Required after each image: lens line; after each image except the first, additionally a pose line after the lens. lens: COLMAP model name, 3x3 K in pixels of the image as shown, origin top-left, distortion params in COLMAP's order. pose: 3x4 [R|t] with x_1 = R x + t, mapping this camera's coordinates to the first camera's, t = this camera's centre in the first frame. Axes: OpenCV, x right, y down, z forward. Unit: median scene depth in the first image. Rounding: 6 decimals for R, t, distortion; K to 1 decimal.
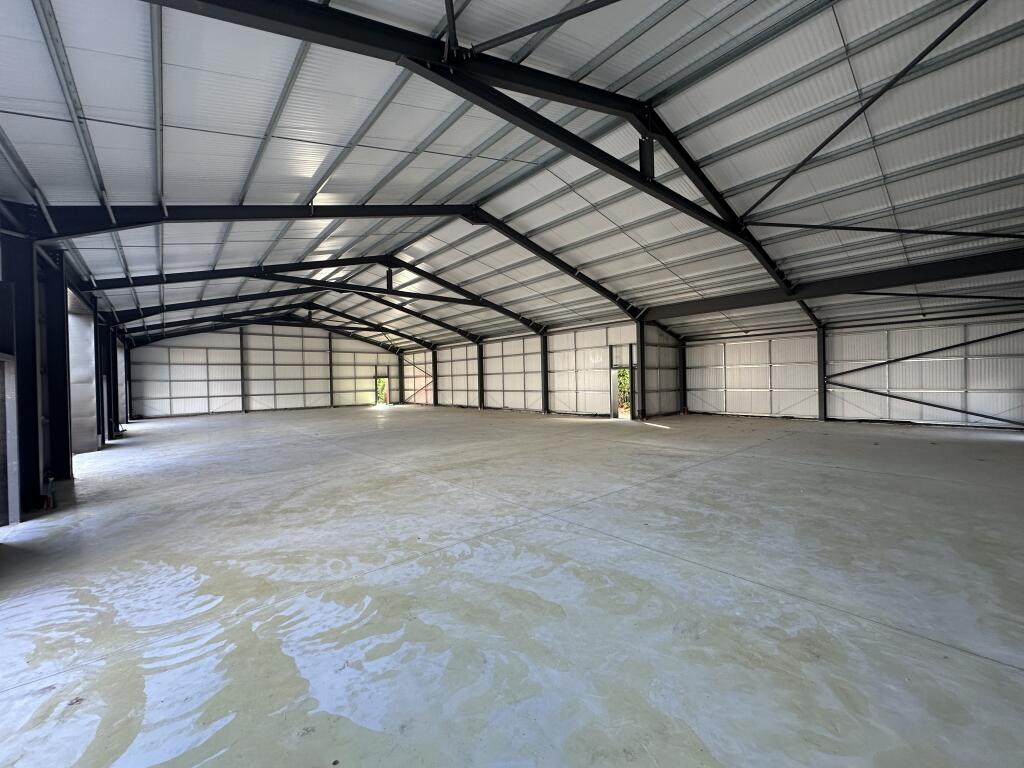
lens RADIAL K [[408.1, 0, 512.9], [0, 408.1, 382.0], [0, 0, 1]] dist [-0.003477, 0.000593]
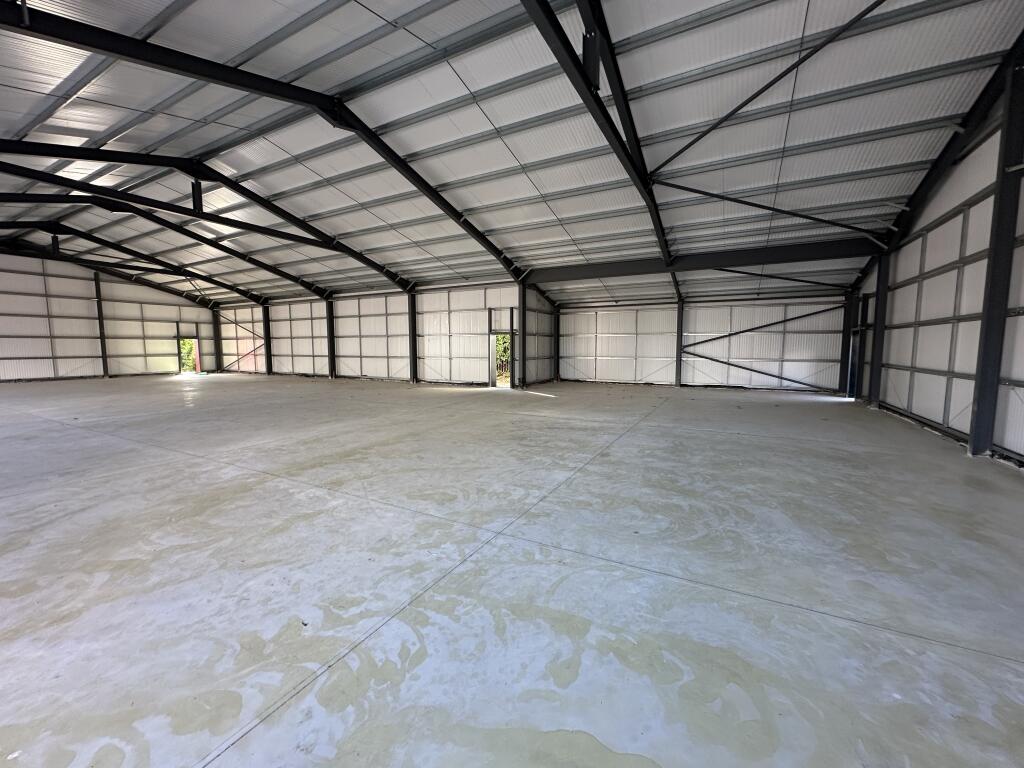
lens RADIAL K [[408.1, 0, 512.9], [0, 408.1, 382.0], [0, 0, 1]] dist [-0.003477, 0.000593]
pose [[0.934302, -0.011536, 0.356296, -0.053772], [-0.016809, 0.996939, 0.076355, 0.006349], [-0.356086, -0.077328, 0.931248, 0.142208]]
